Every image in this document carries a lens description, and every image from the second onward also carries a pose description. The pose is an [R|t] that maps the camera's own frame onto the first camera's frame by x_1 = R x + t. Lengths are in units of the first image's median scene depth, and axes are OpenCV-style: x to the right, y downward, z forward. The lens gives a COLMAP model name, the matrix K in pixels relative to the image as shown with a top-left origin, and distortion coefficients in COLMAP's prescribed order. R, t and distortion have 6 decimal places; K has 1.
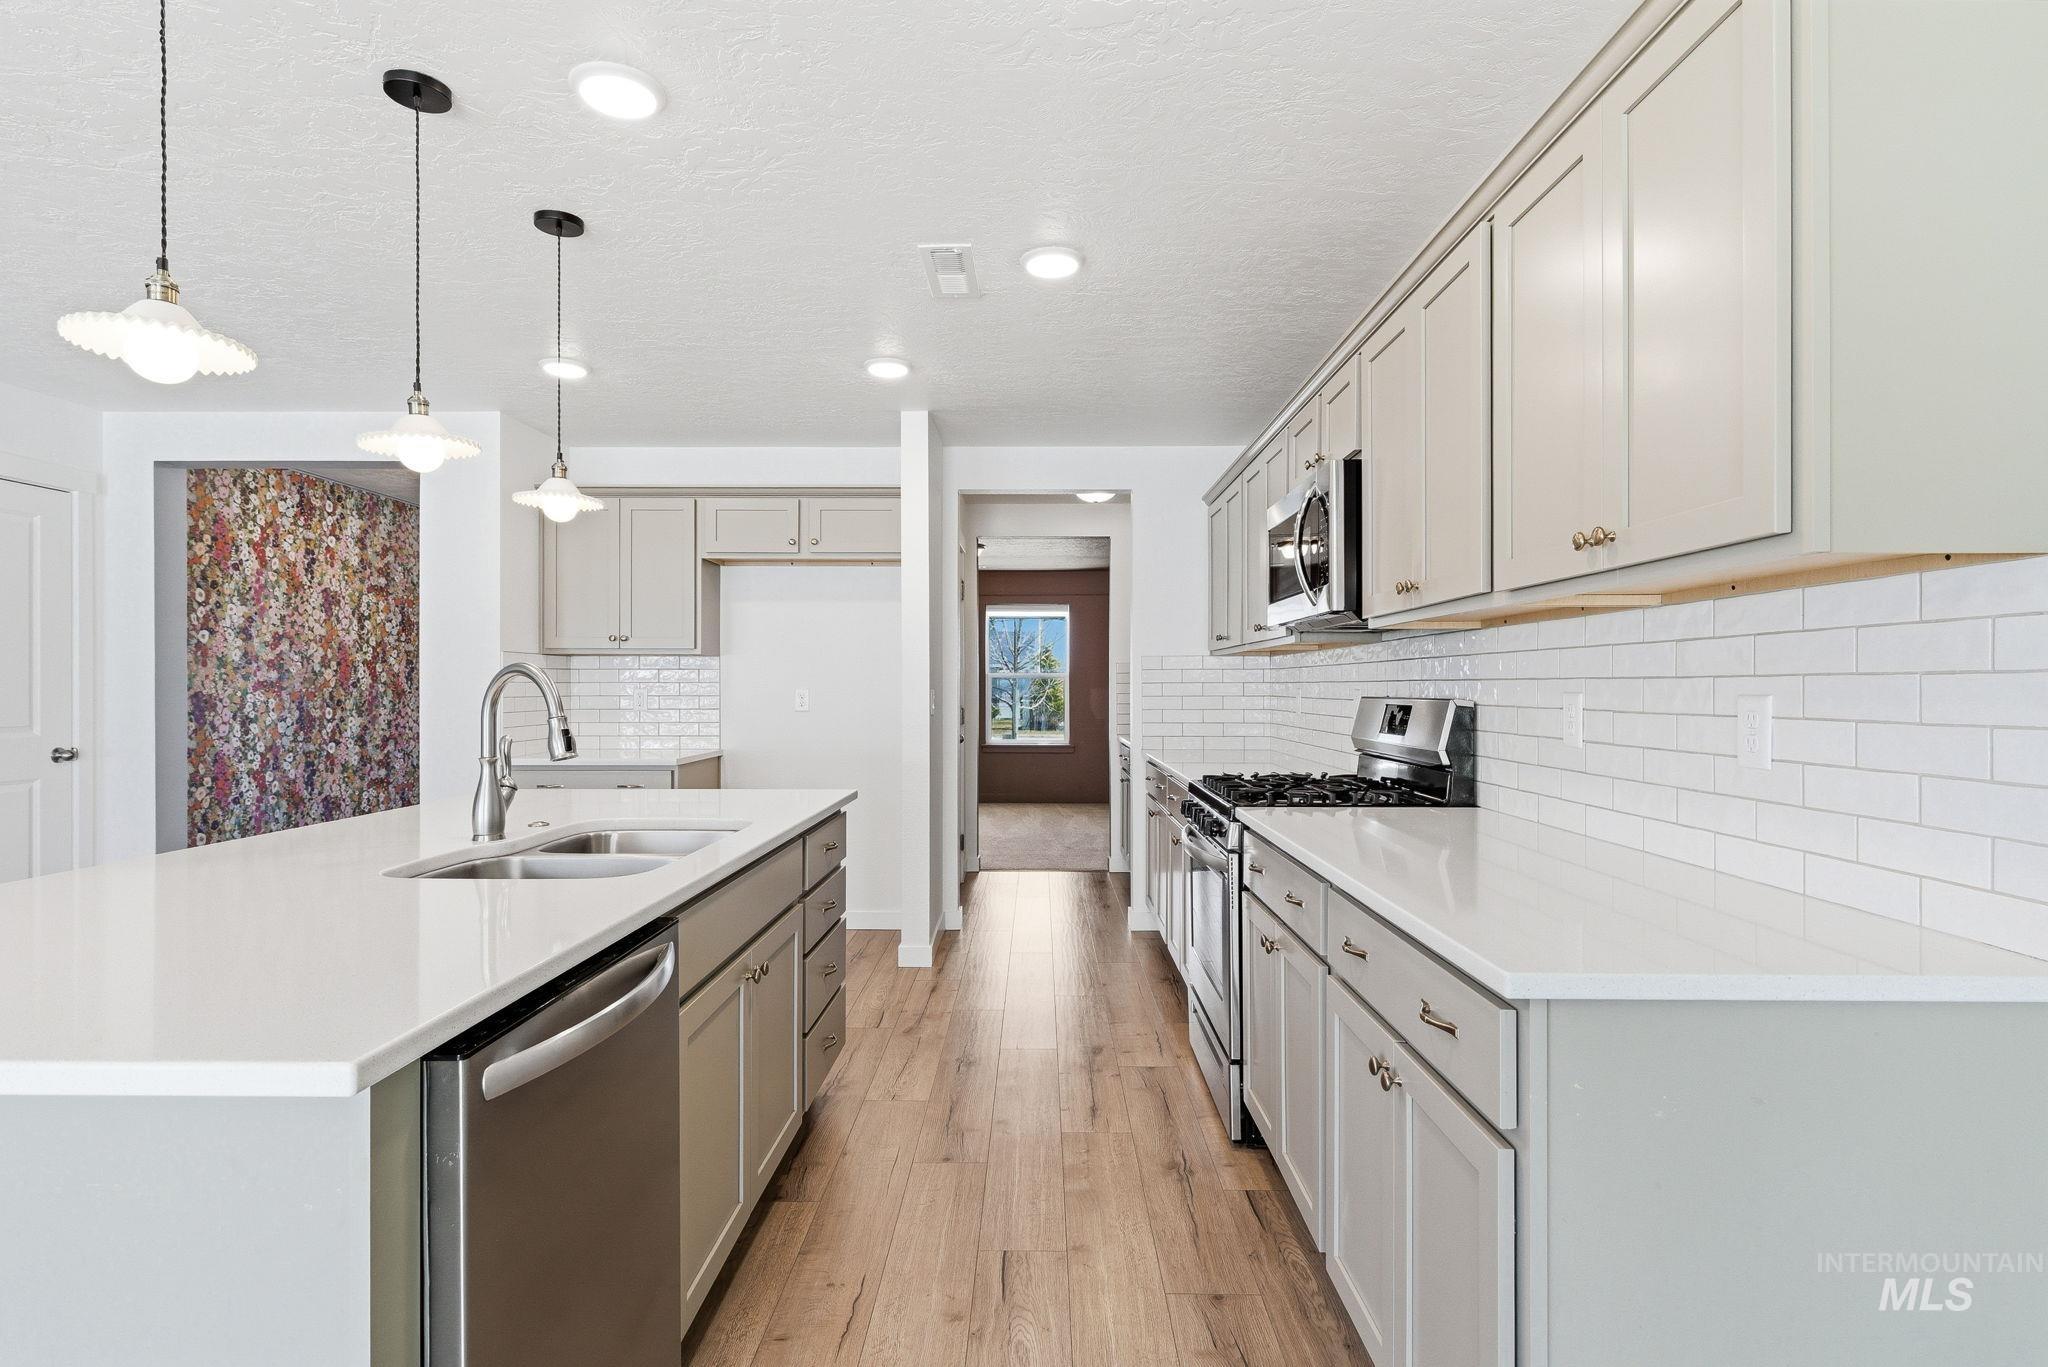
lens RADIAL K [[1015.7, 0, 1036.5], [0, 1015.7, 684.1], [0, 0, 1]] dist [0.002501, 0.000047]
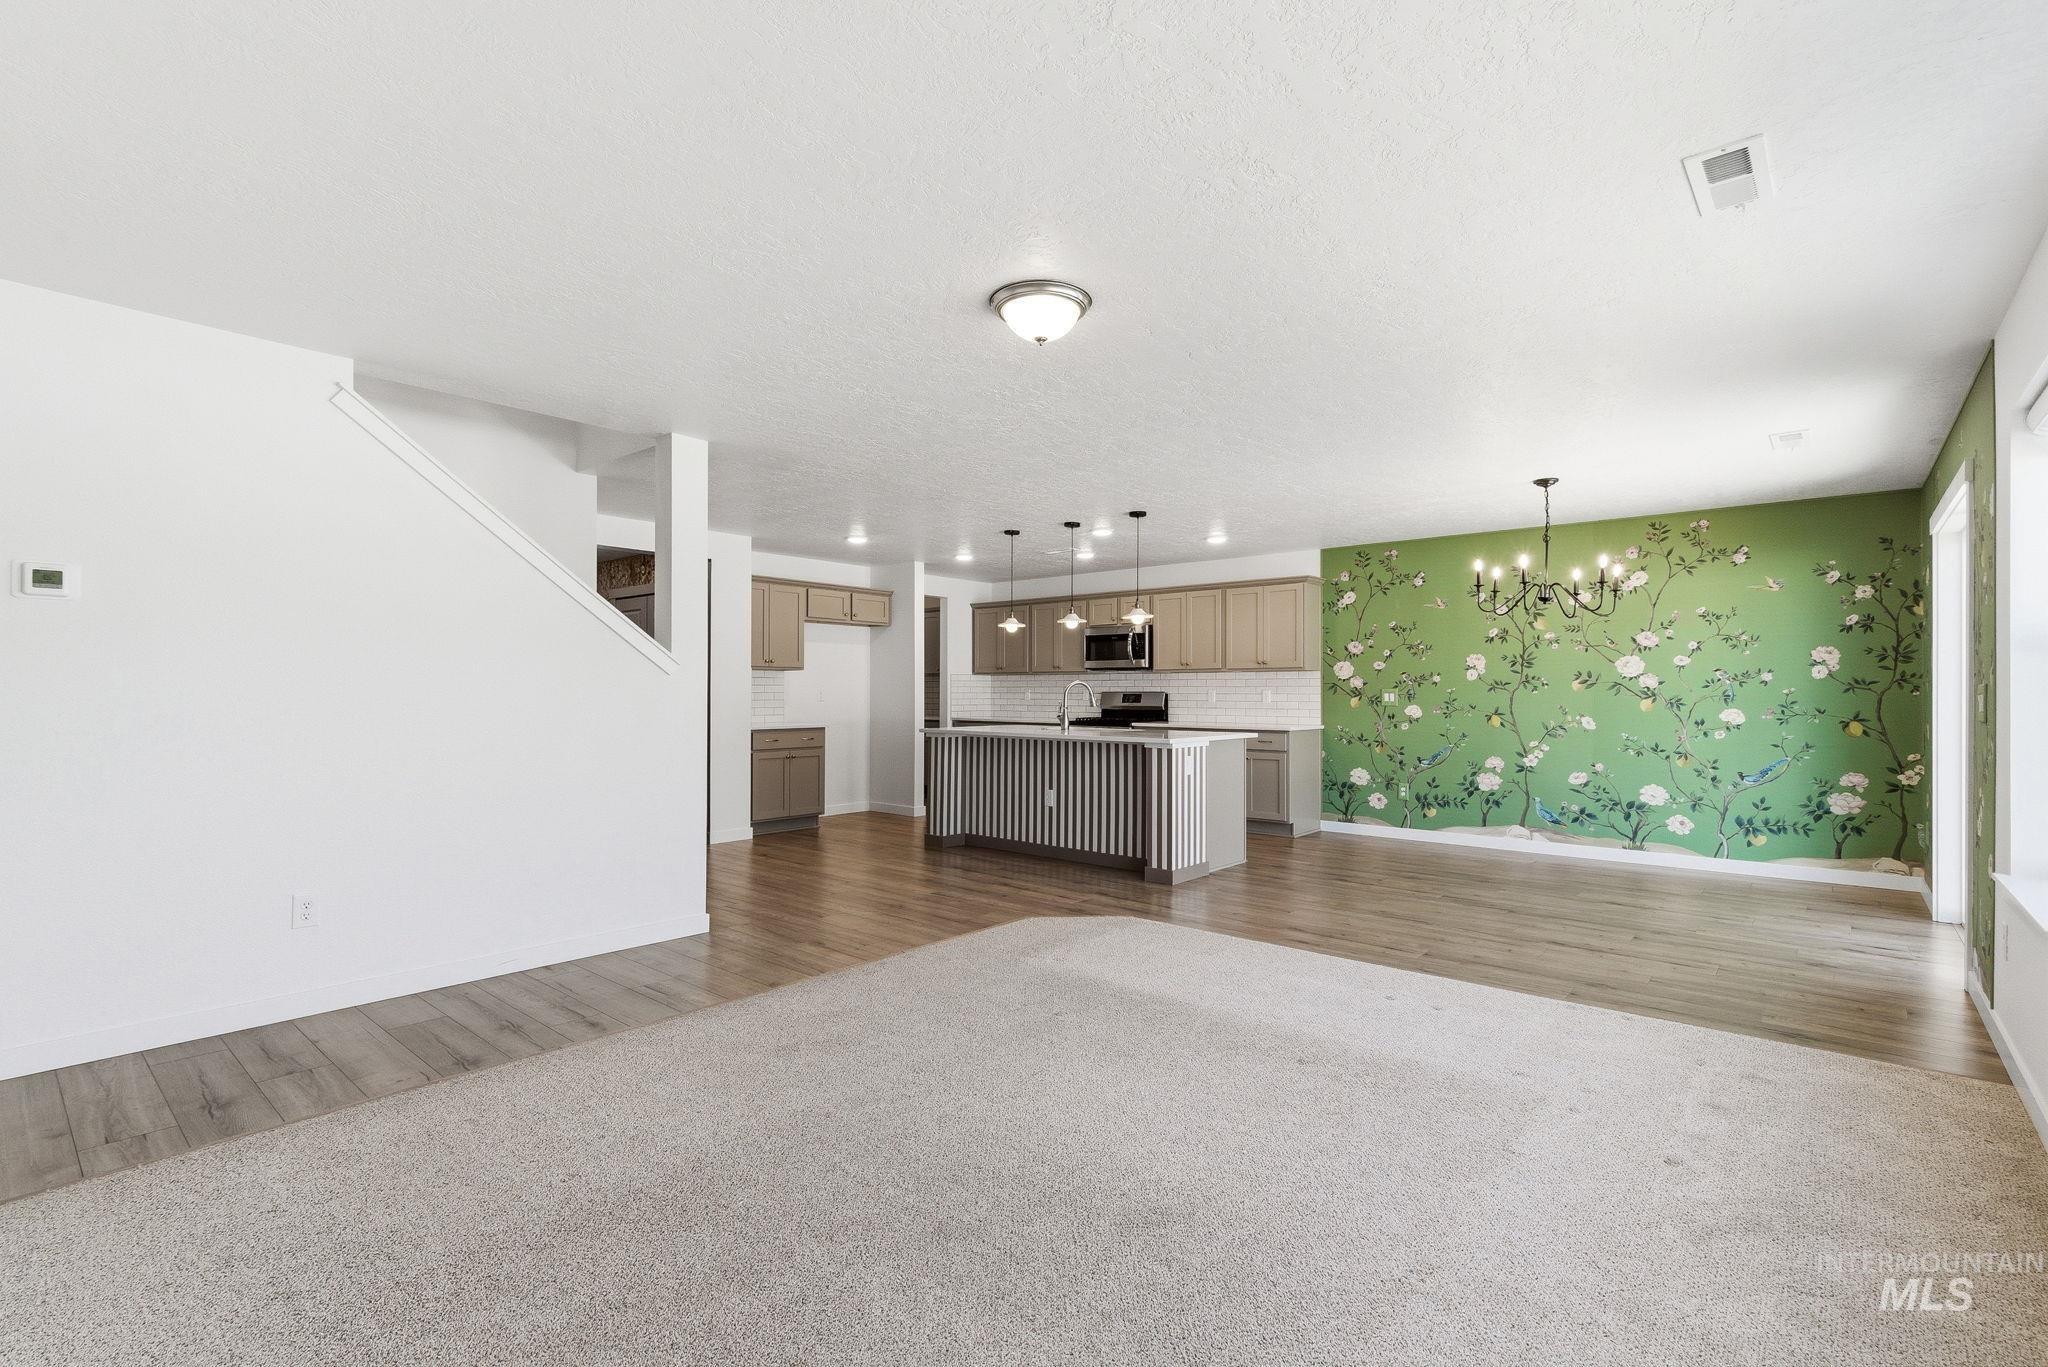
lens RADIAL K [[919.2, 0, 1041.1], [0, 919.2, 686.0], [0, 0, 1]] dist [-0.005675, 0.000433]
pose [[0.654991, 0.010525, 0.755564, -2.371971], [-0.006277, 0.999944, -0.008488, 0.024504], [-0.755611, 0.000816, 0.655020, -0.827126]]
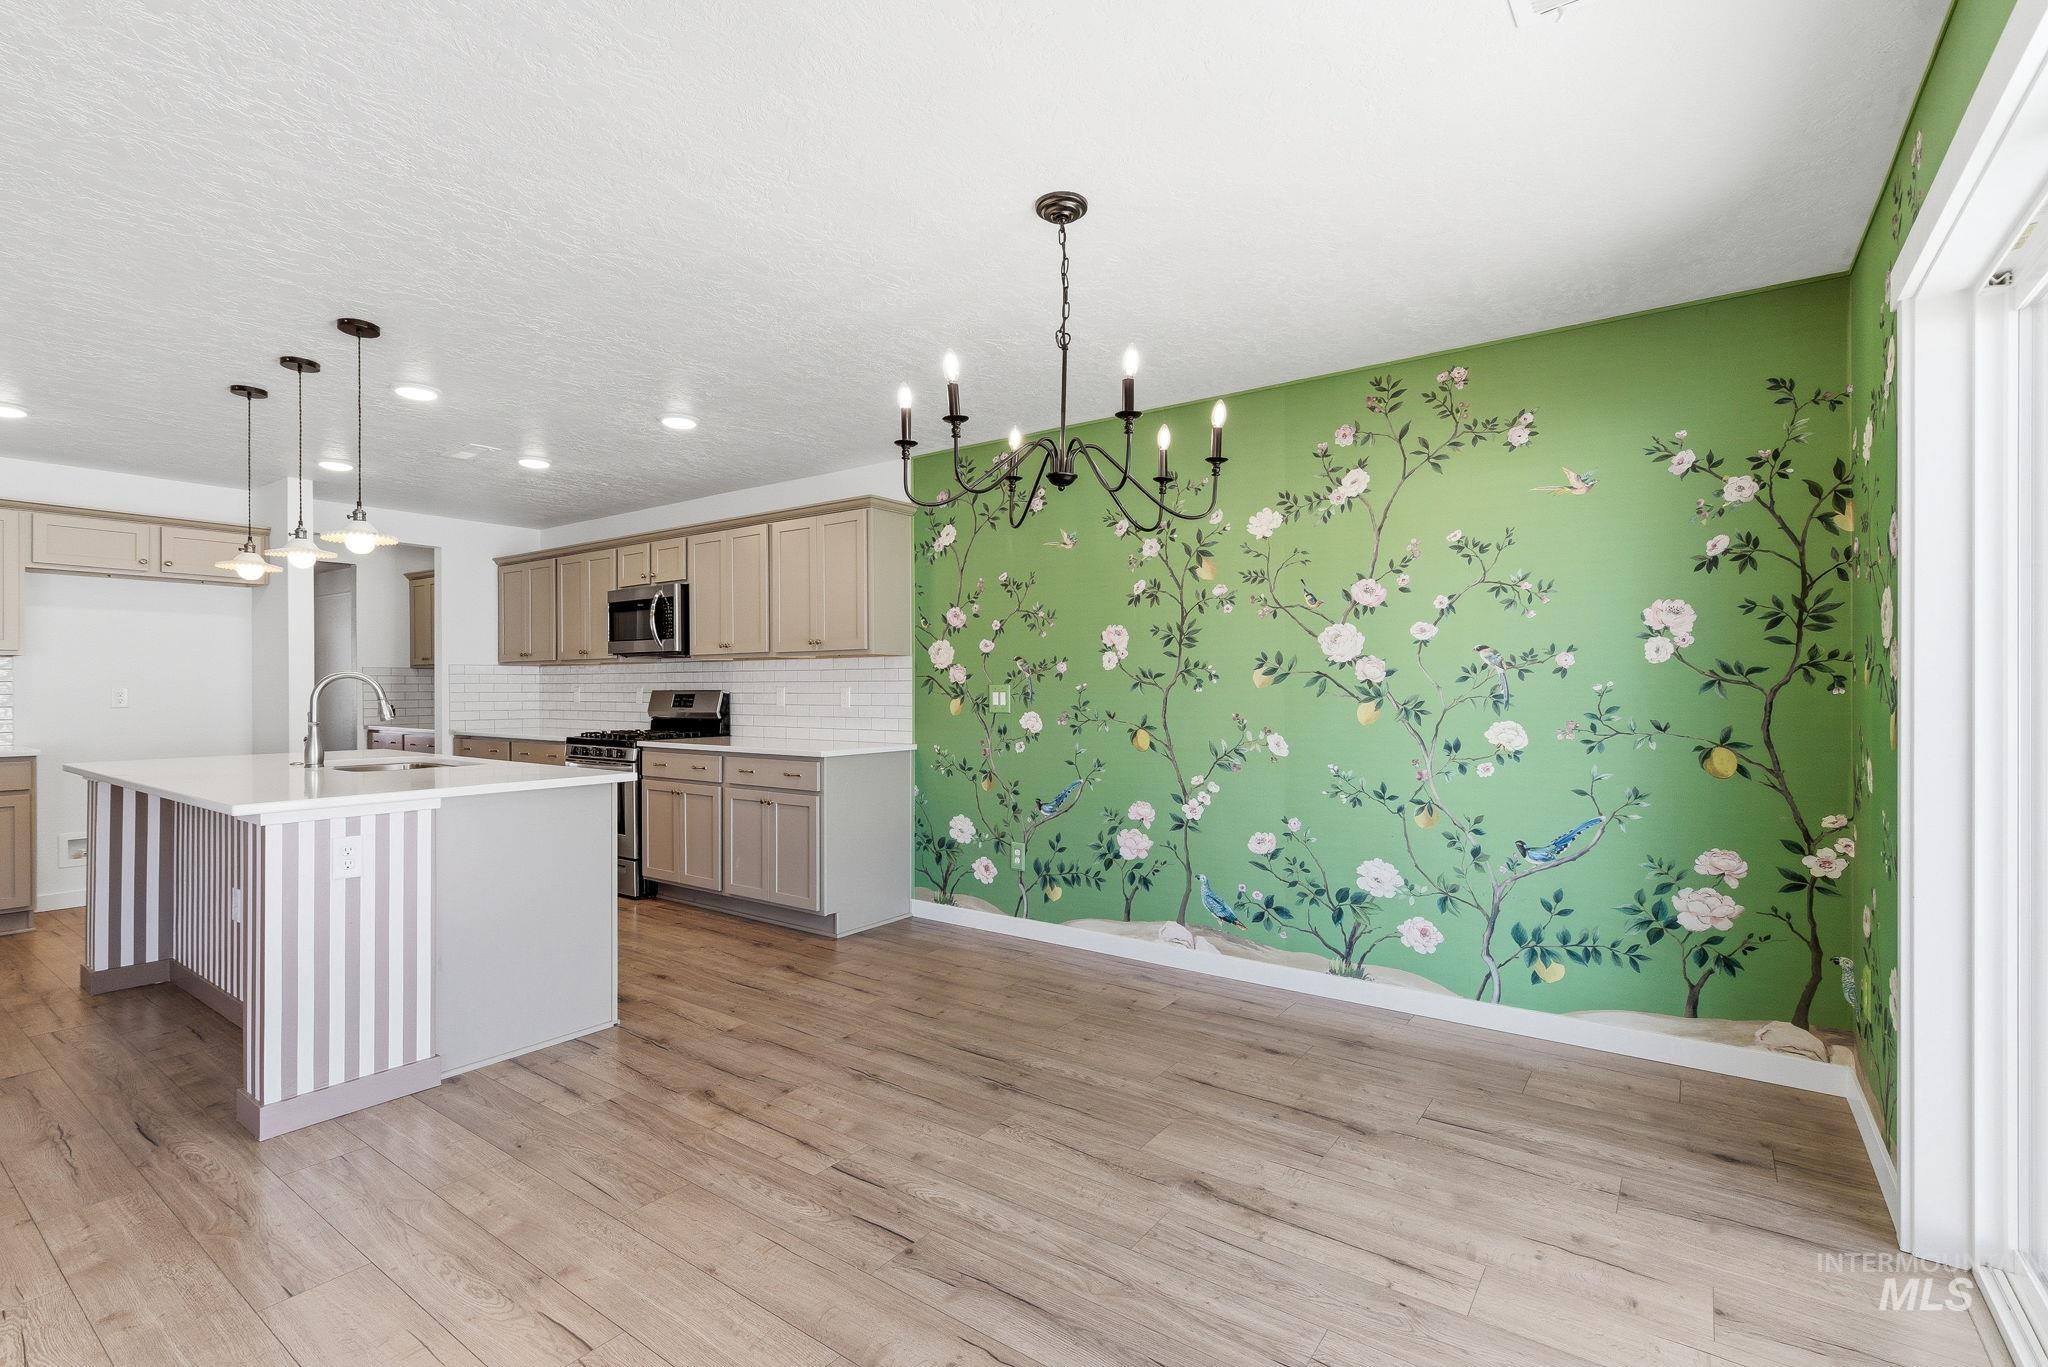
lens RADIAL K [[919.2, 0, 1044.0], [0, 919.2, 685.2], [0, 0, 1]] dist [-0.005675, 0.000433]
pose [[0.576605, 0.004926, 0.817008, -0.895288], [-0.002151, 0.999988, -0.004510, 0.011072], [-0.817020, 0.000843, 0.576608, -0.832014]]
